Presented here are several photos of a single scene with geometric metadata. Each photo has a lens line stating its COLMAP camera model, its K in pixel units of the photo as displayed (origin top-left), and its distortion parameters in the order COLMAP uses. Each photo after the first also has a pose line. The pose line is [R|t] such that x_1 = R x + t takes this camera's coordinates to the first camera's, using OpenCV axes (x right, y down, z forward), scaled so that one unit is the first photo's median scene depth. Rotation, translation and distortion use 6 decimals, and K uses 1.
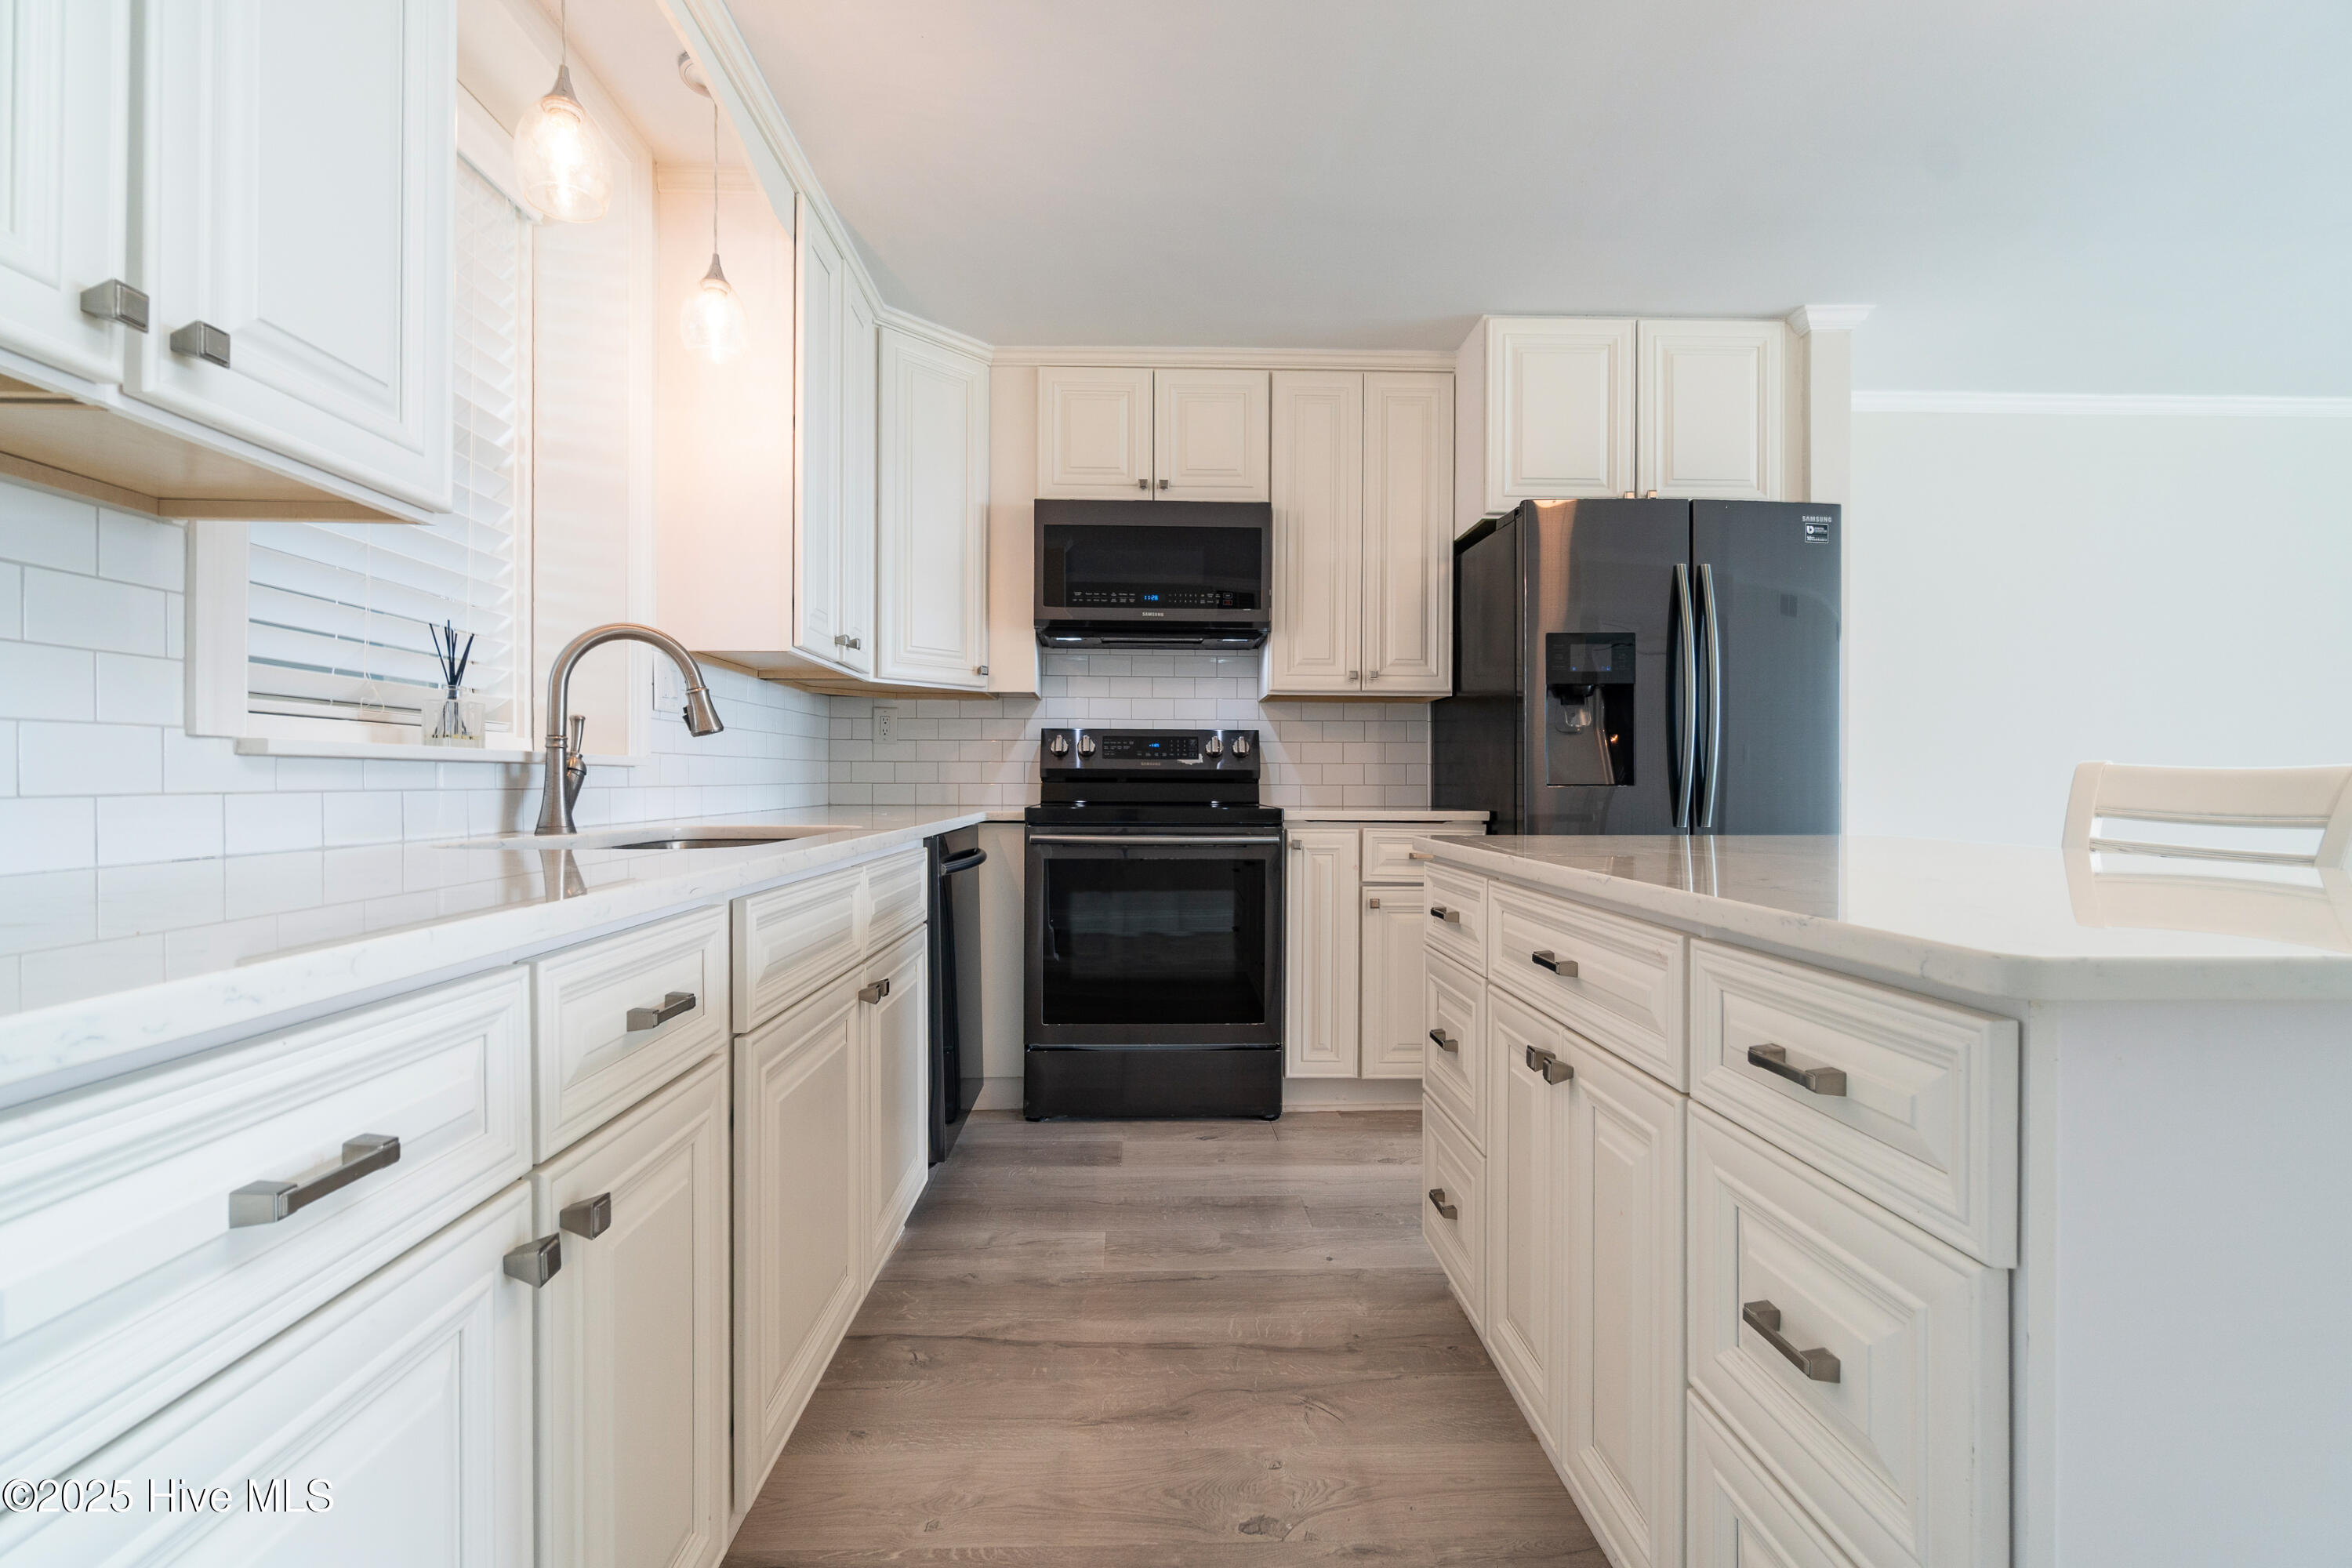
lens RADIAL K [[1039.3, 0, 1171.5], [0, 1039.3, 787.1], [0, 0, 1]] dist [-0.000281, 0.000254]
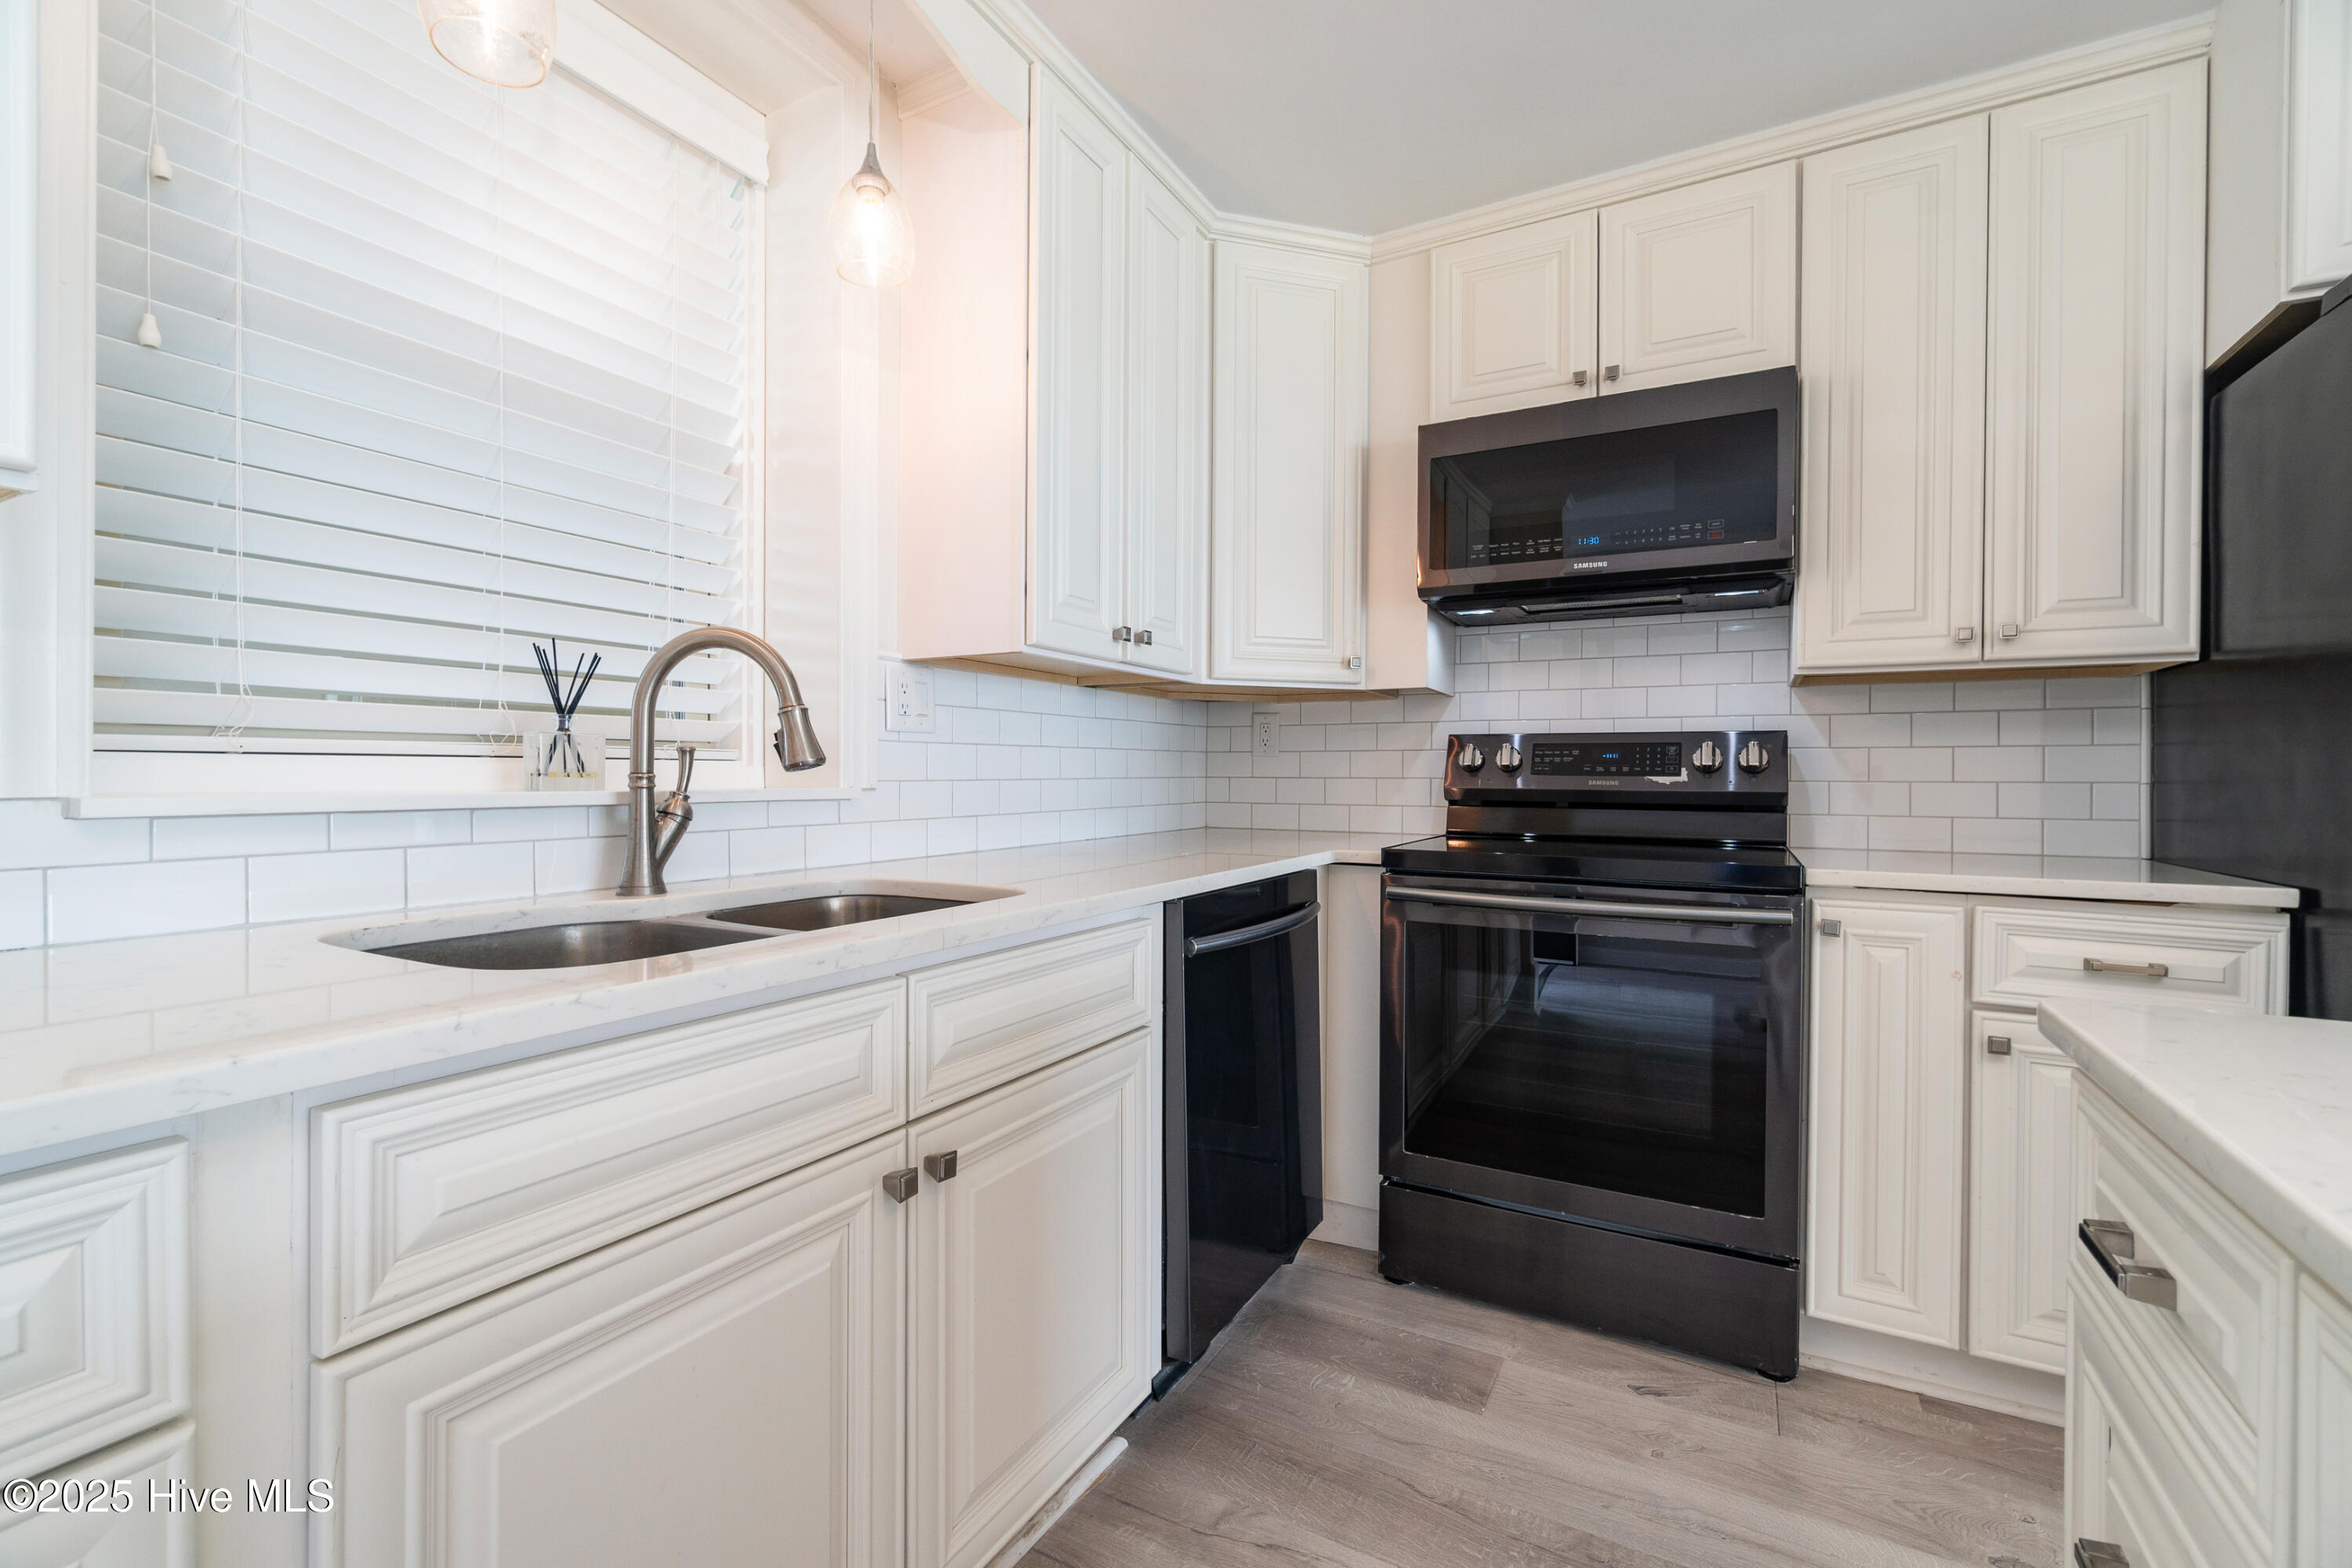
lens RADIAL K [[1010.2, 0, 1173.9], [0, 1010.2, 779.9], [0, 0, 1]] dist [-0.003503, 0.000455]
pose [[0.856318, 0.003692, -0.516435, 0.096424], [-0.004335, 0.999991, -0.000040, -0.026617], [0.516430, 0.002273, 0.856326, 0.316086]]
